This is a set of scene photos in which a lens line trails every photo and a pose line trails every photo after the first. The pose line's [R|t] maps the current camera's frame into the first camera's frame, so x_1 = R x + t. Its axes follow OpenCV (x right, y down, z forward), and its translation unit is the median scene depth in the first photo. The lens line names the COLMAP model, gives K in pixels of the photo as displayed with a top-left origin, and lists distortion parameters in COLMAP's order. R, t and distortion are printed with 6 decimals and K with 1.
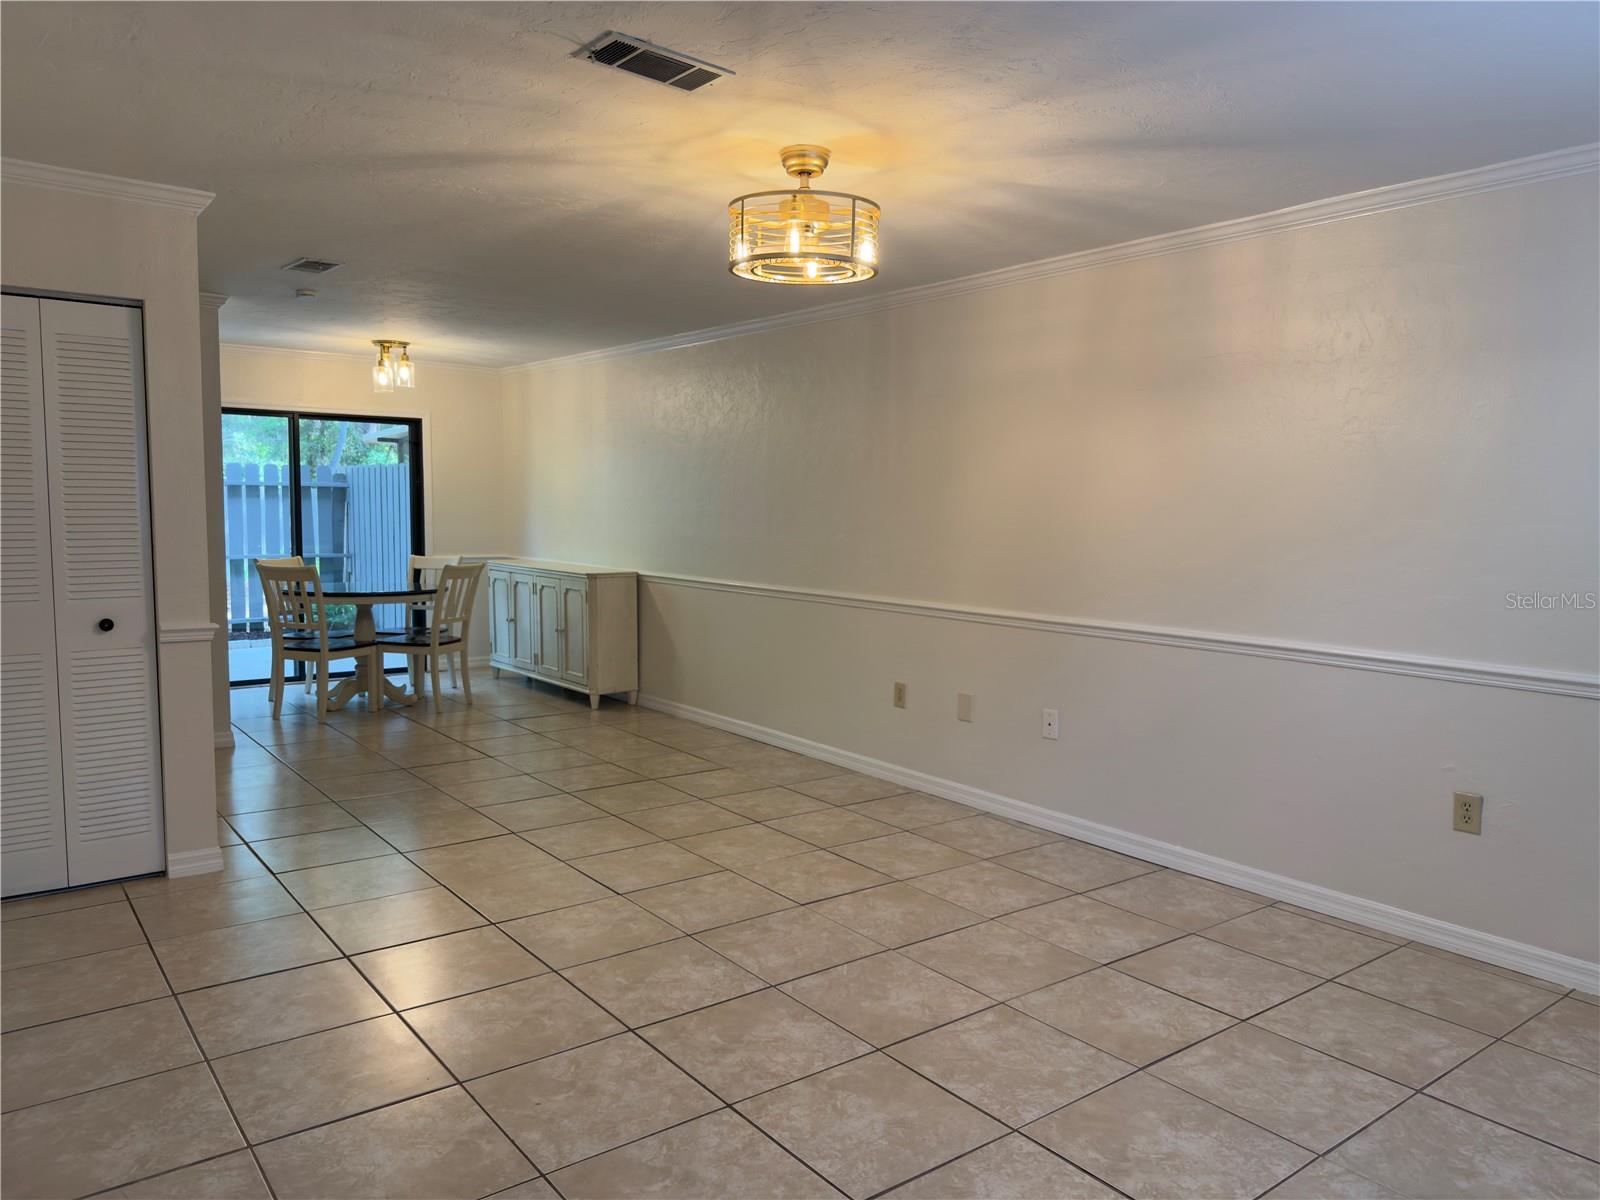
lens RADIAL K [[1128.0, 0, 798.0], [0, 1128.0, 607.2], [0, 0, 1]] dist [0.067336, -0.073448]
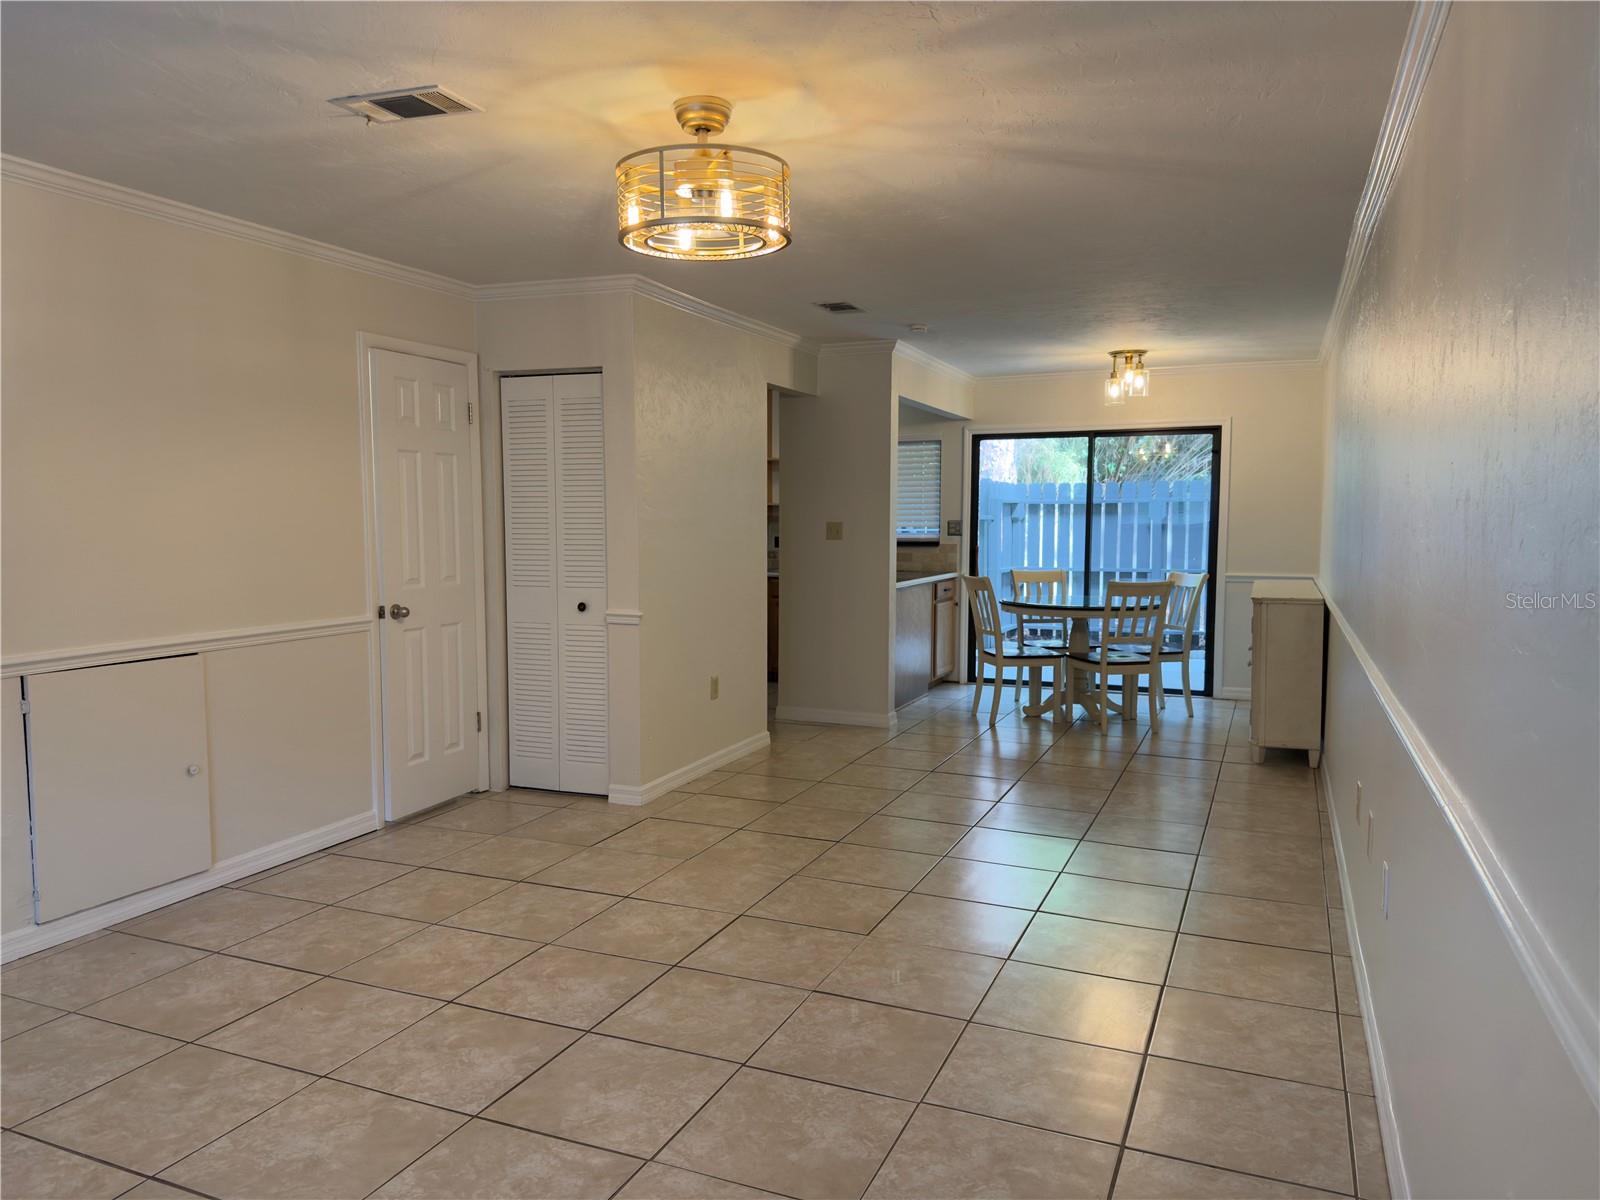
lens RADIAL K [[1121.3, 0, 784.9], [0, 1121.3, 609.8], [0, 0, 1]] dist [0.059917, -0.070677]
pose [[0.488059, 0.061291, -0.870656, 0.782805], [-0.072658, 0.996922, 0.029451, -0.044897], [0.869781, 0.048886, 0.491010, 0.624790]]
